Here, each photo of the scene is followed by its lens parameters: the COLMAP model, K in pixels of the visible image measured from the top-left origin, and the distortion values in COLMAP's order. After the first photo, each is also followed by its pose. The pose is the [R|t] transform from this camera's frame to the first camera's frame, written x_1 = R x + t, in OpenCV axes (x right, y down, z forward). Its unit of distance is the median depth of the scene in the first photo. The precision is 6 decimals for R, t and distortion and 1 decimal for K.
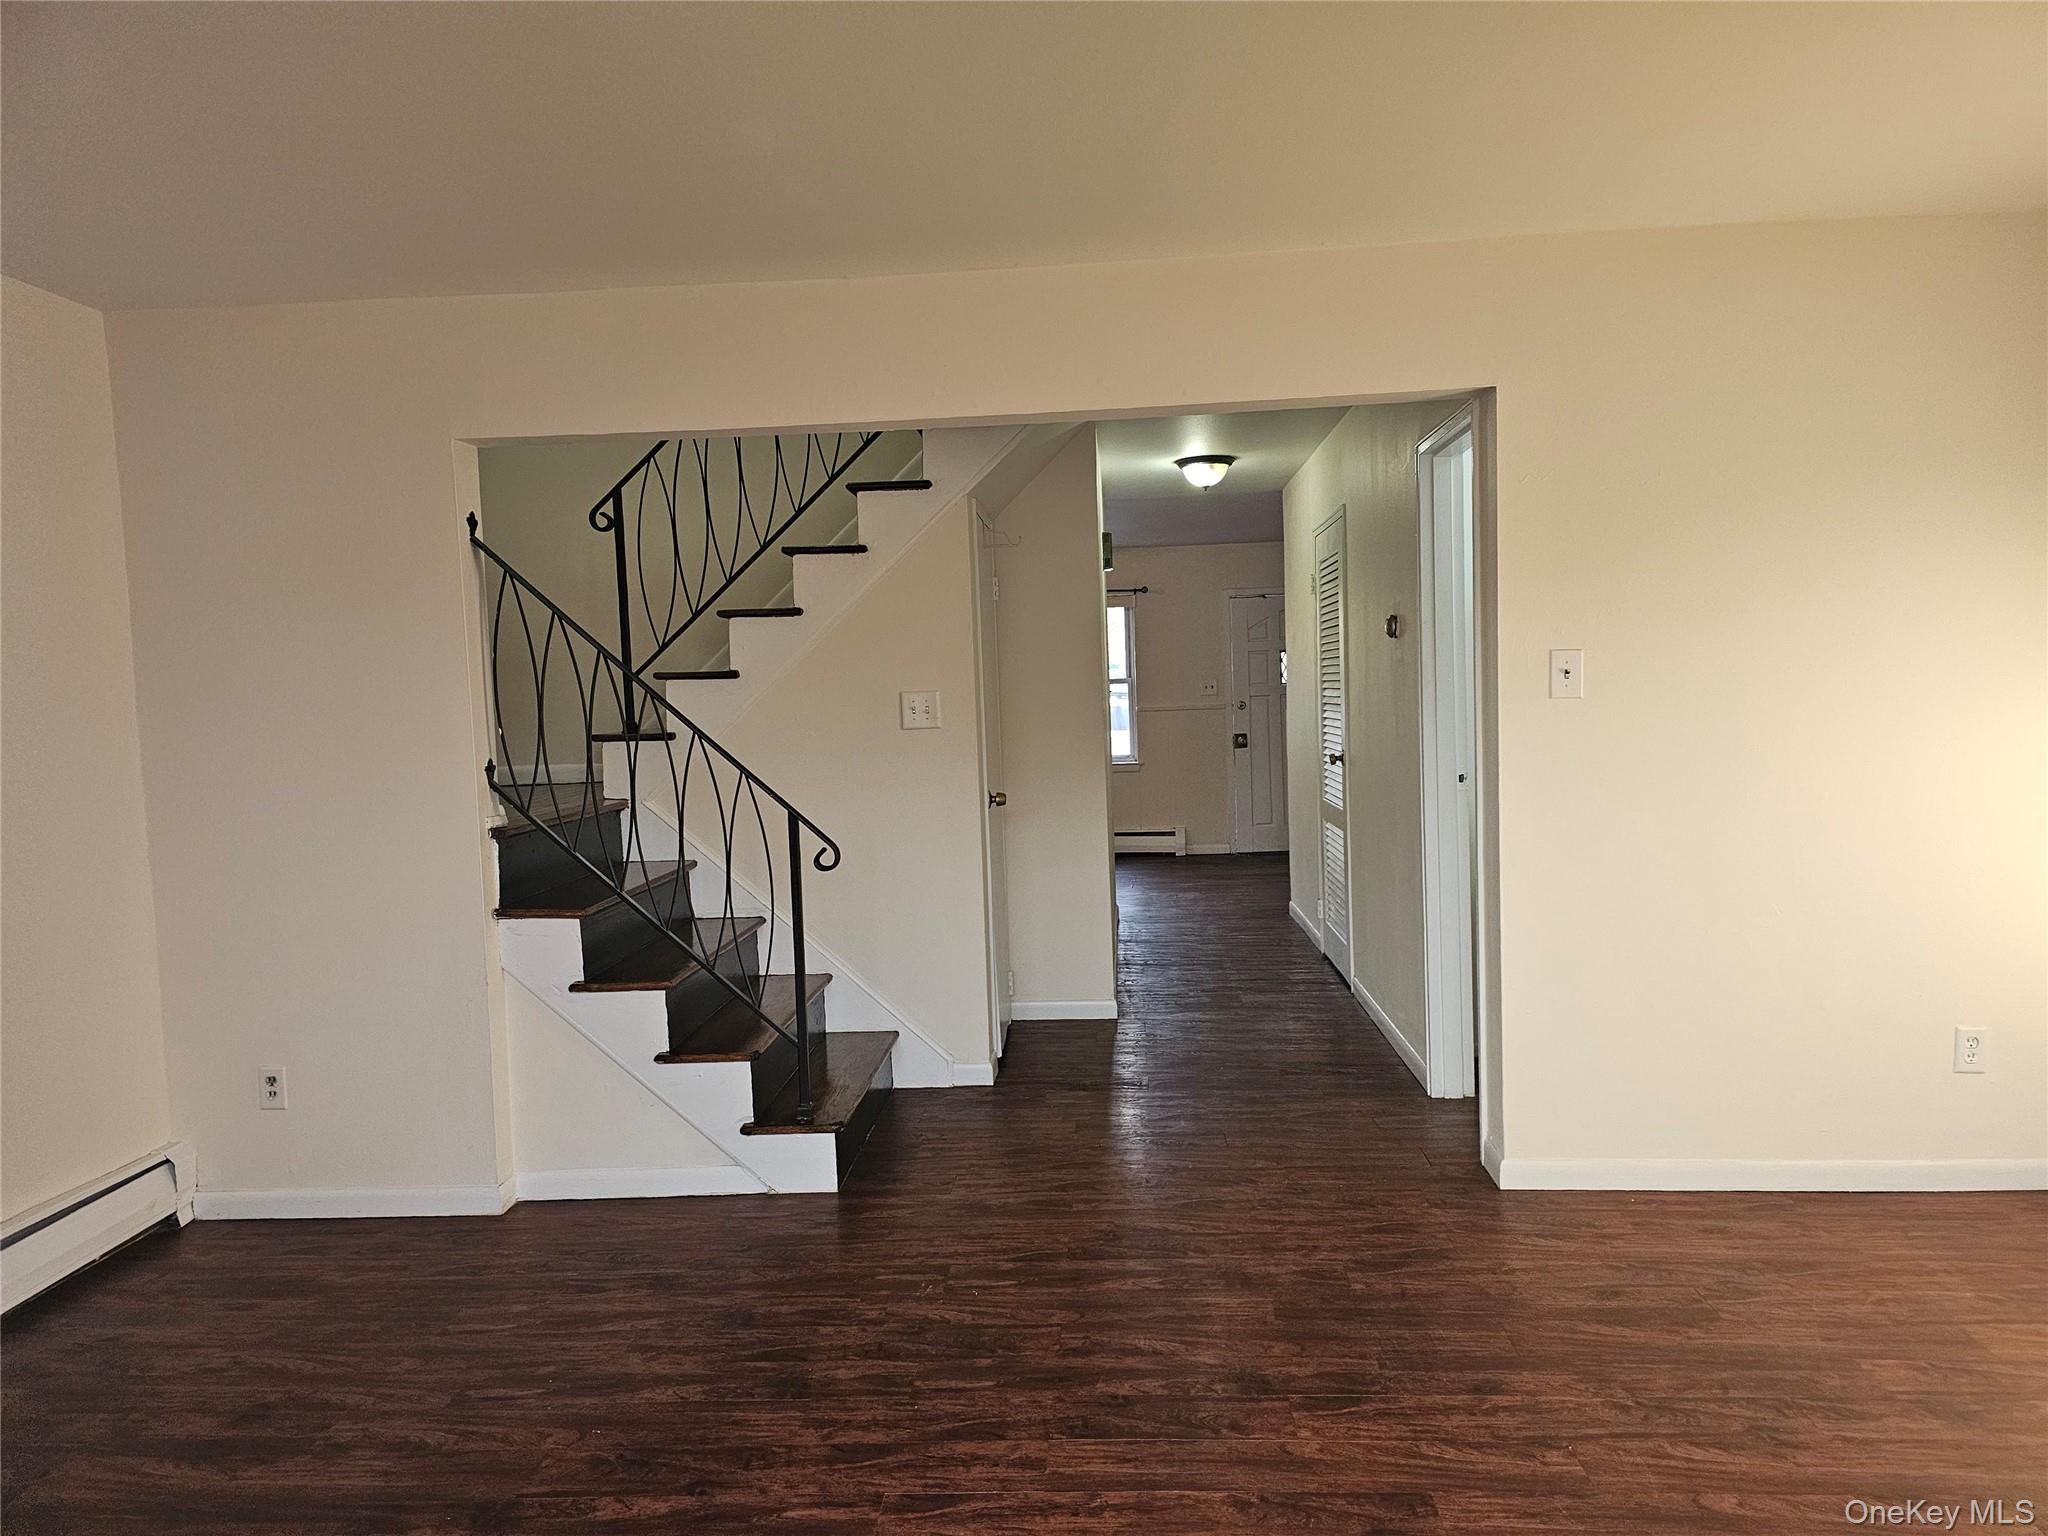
lens RADIAL K [[1368.7, 0, 1039.3], [0, 1368.7, 772.2], [0, 0, 1]] dist [0.060637, -0.055678]
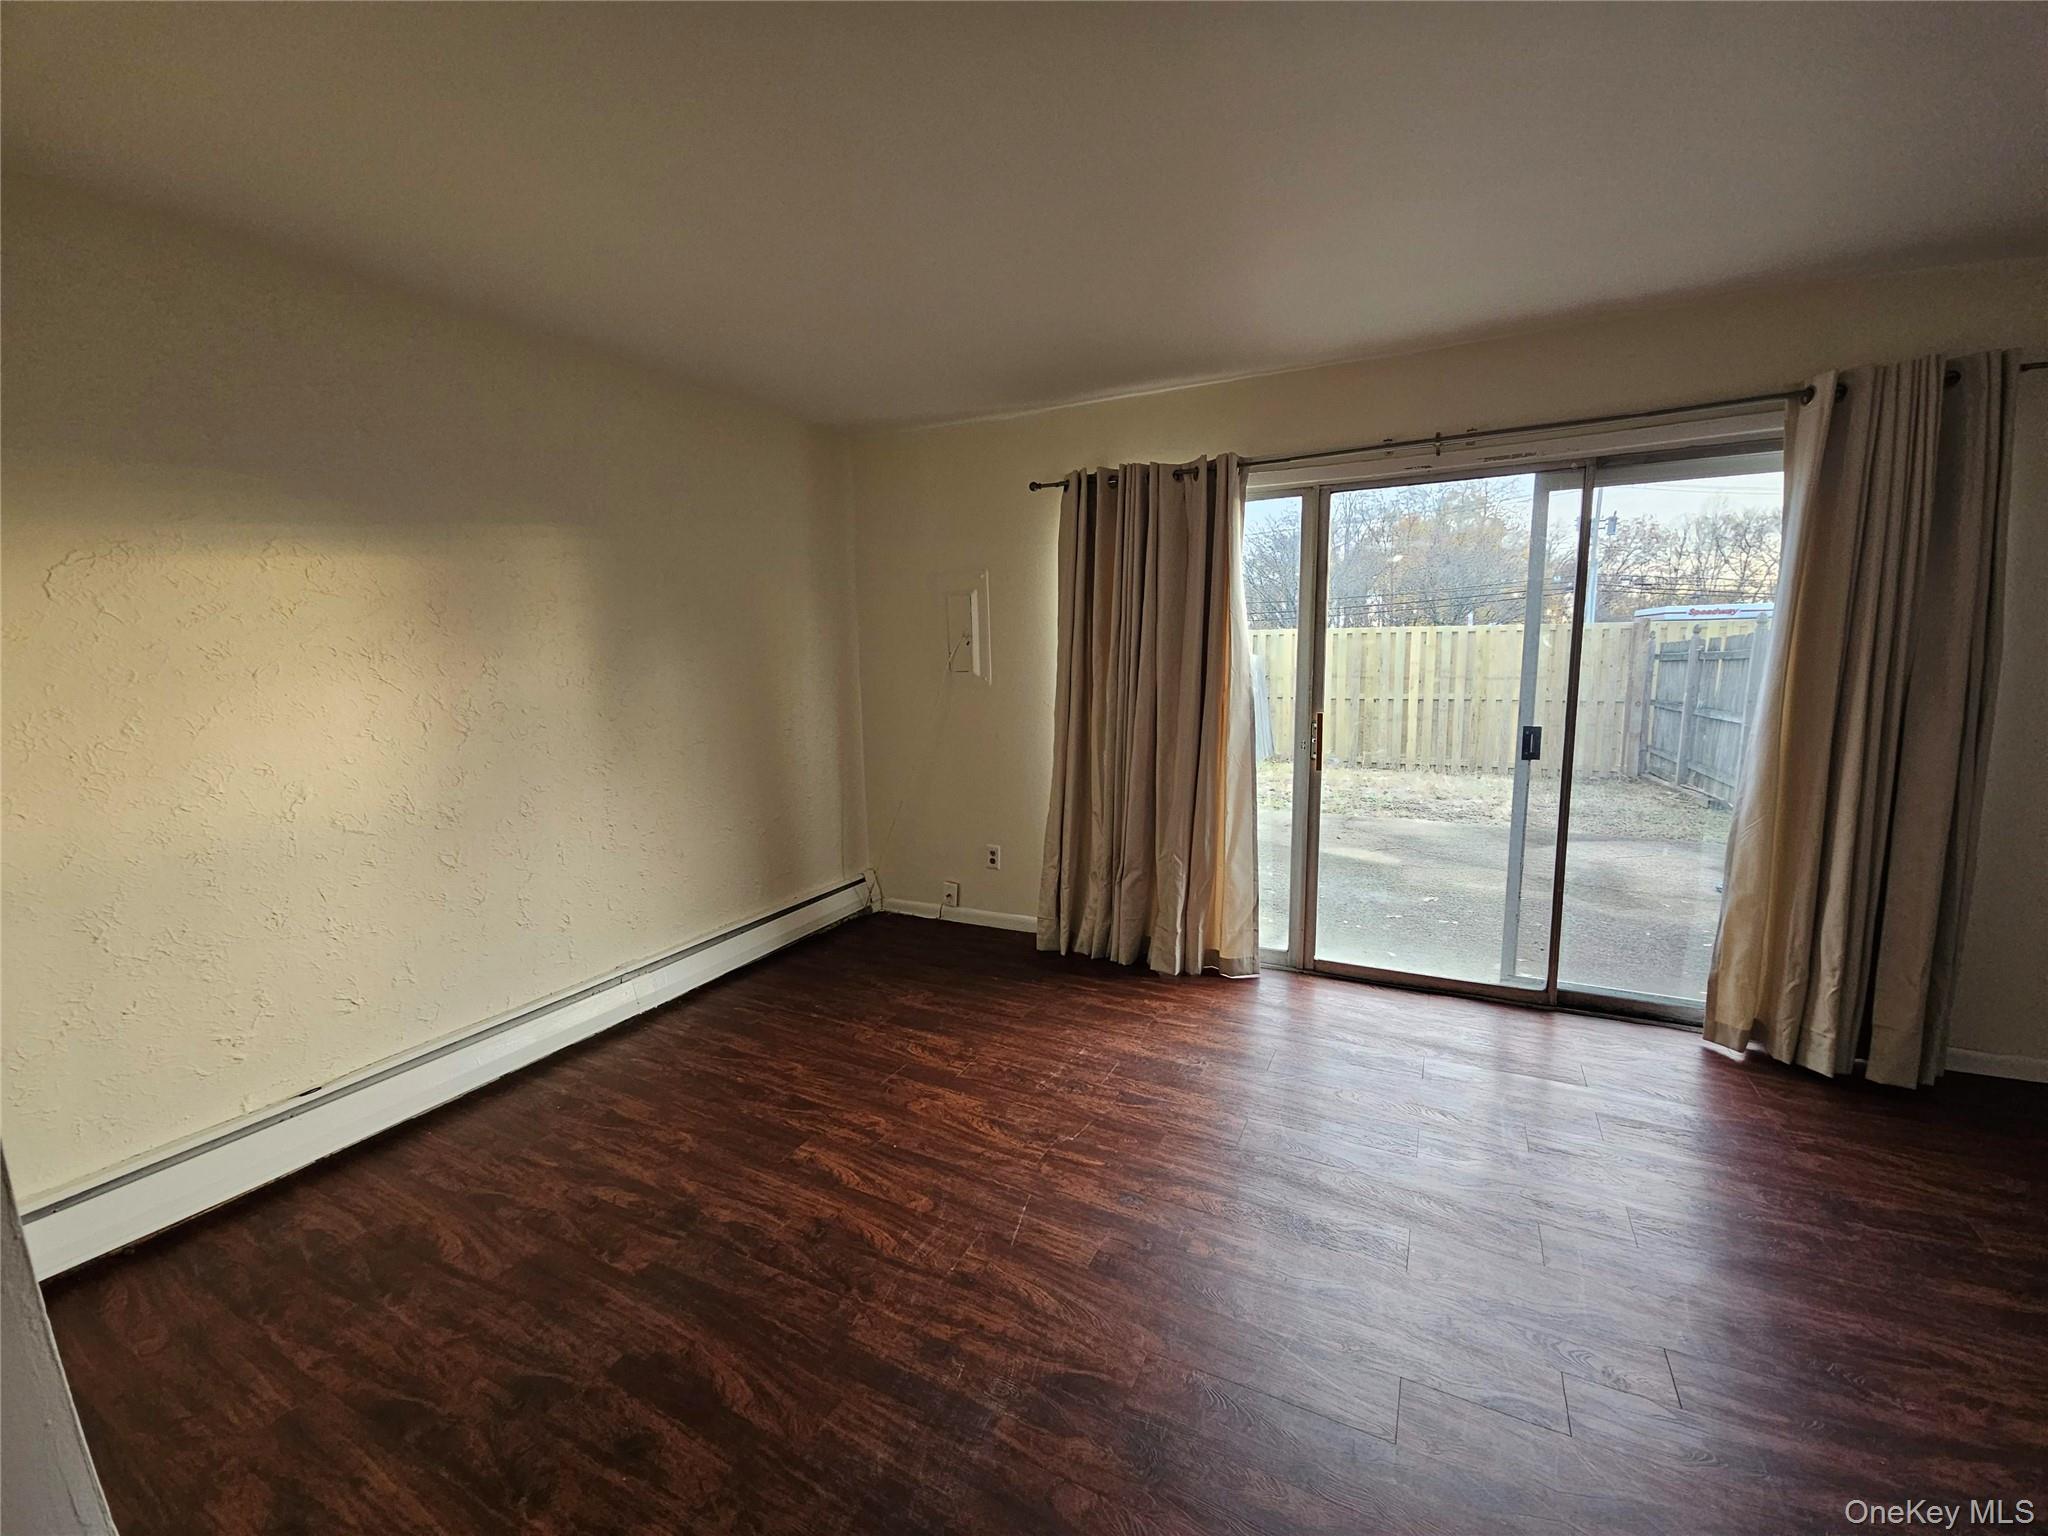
lens RADIAL K [[829.9, 0, 1031.8], [0, 829.9, 774.9], [0, 0, 1]] dist [0.002626, -0.003937]
pose [[-0.916317, -0.005698, 0.400412, 0.008167], [0.072596, 0.980967, 0.180091, -0.068346], [-0.393818, 0.194089, -0.898464, 1.147331]]
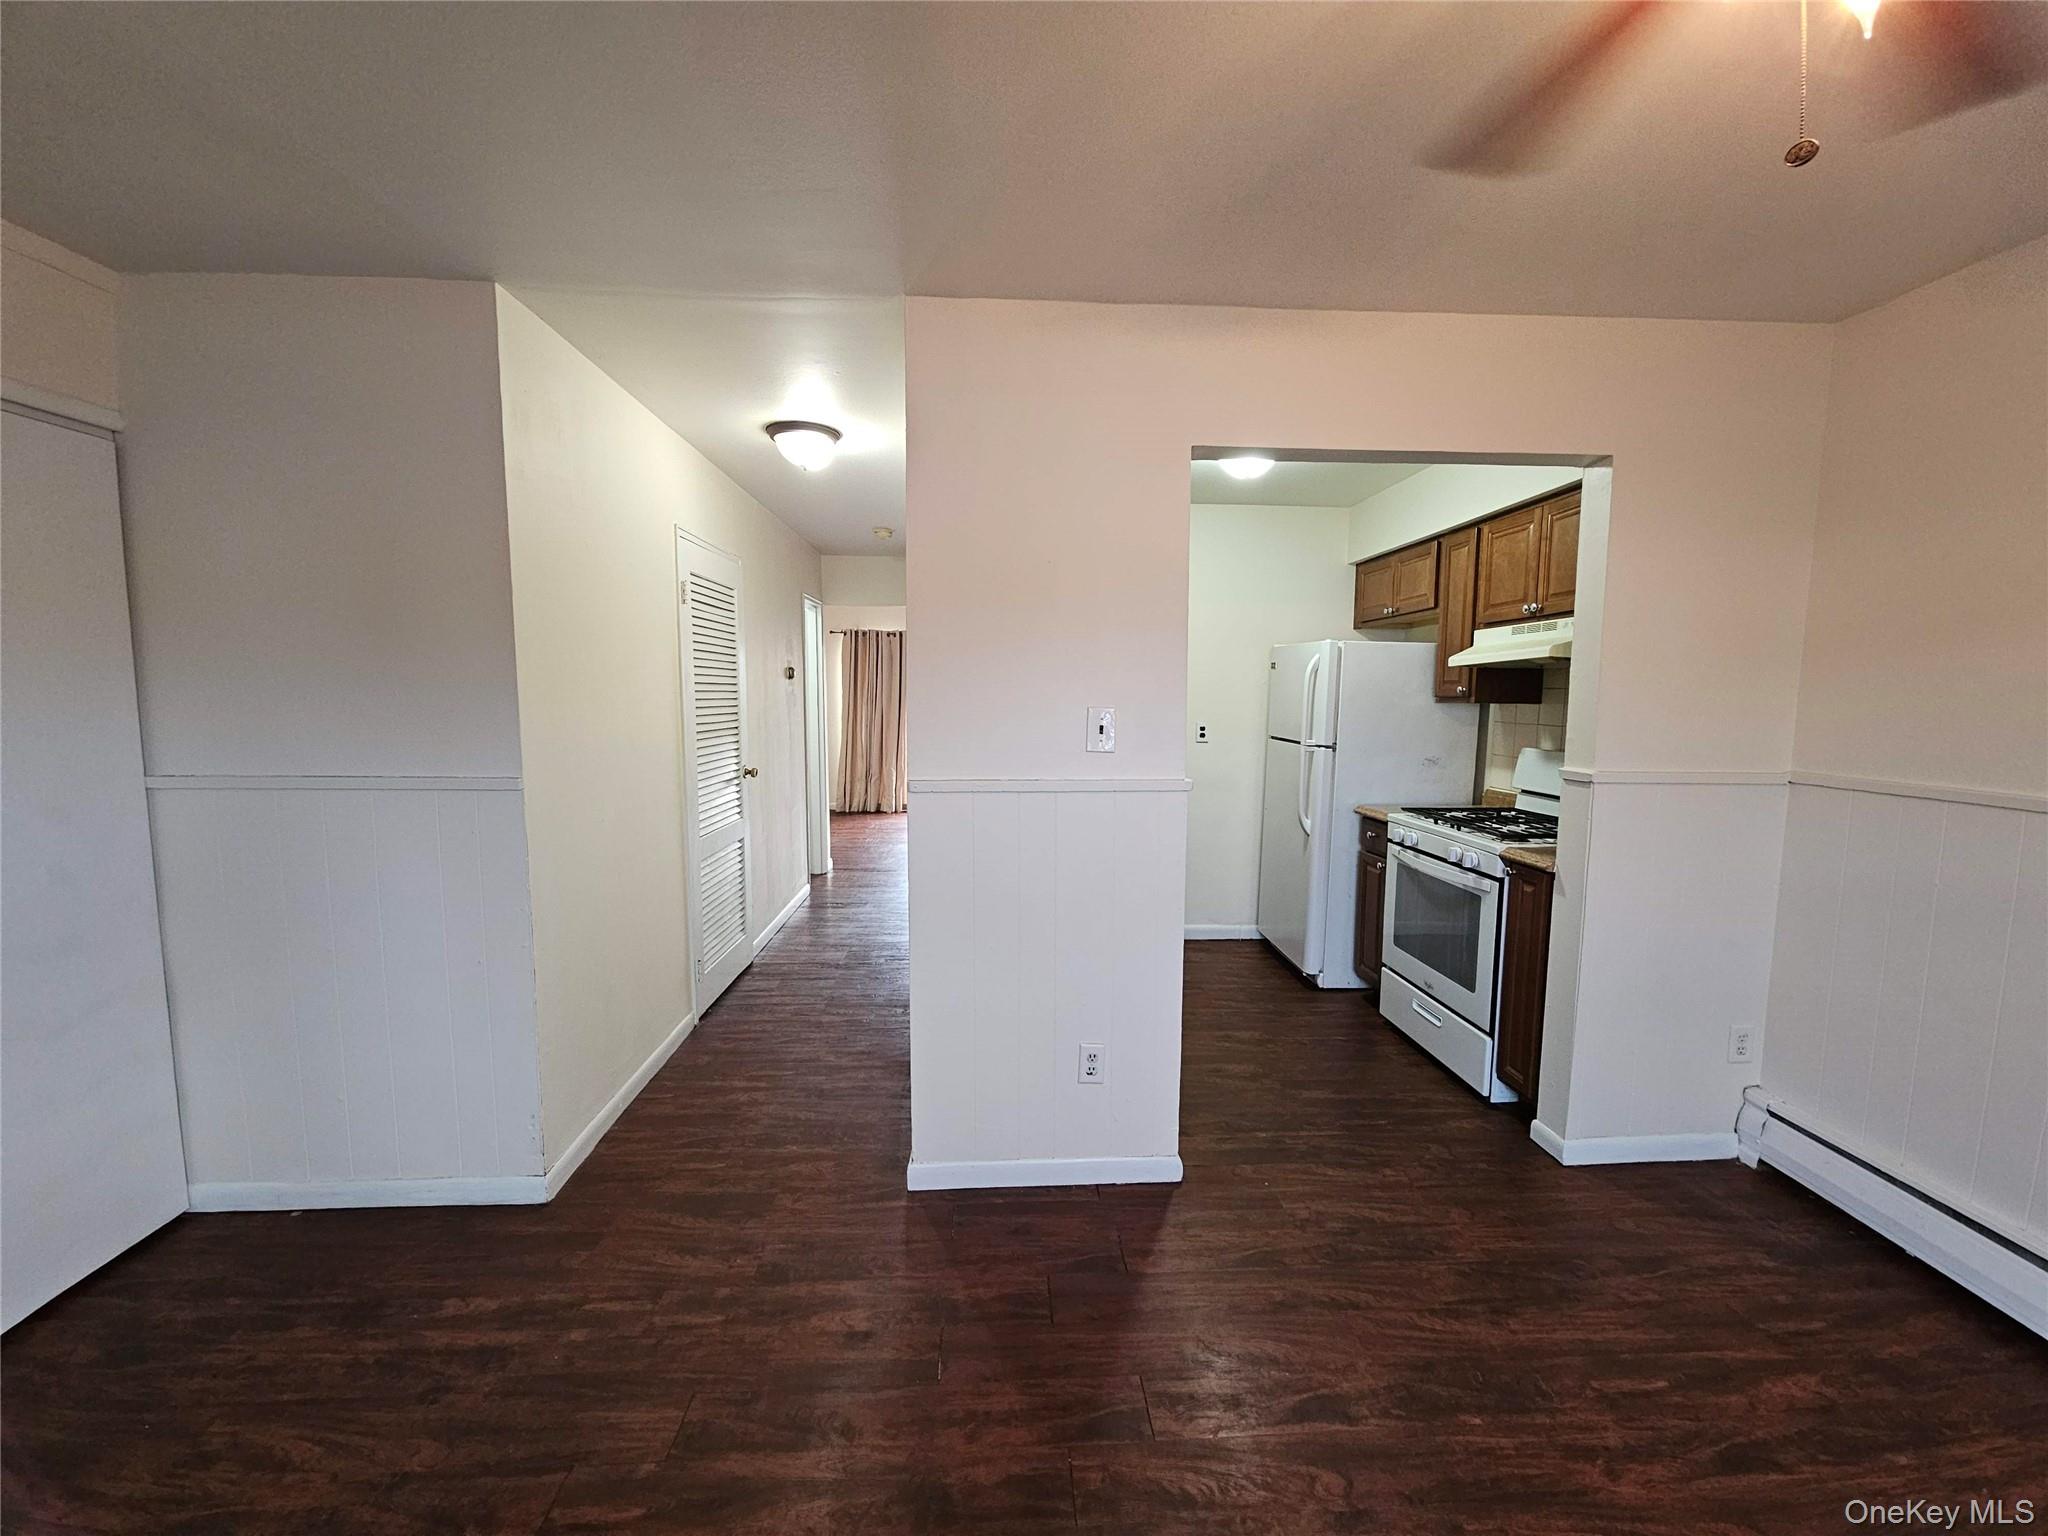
lens RADIAL K [[829.9, 0, 1031.4], [0, 829.9, 776.0], [0, 0, 1]] dist [0.002626, -0.003937]
pose [[-0.993096, 0.041761, -0.109617, 0.094642], [0.023501, 0.986369, 0.162864, -0.205940], [0.114924, 0.159164, -0.980540, 3.096139]]
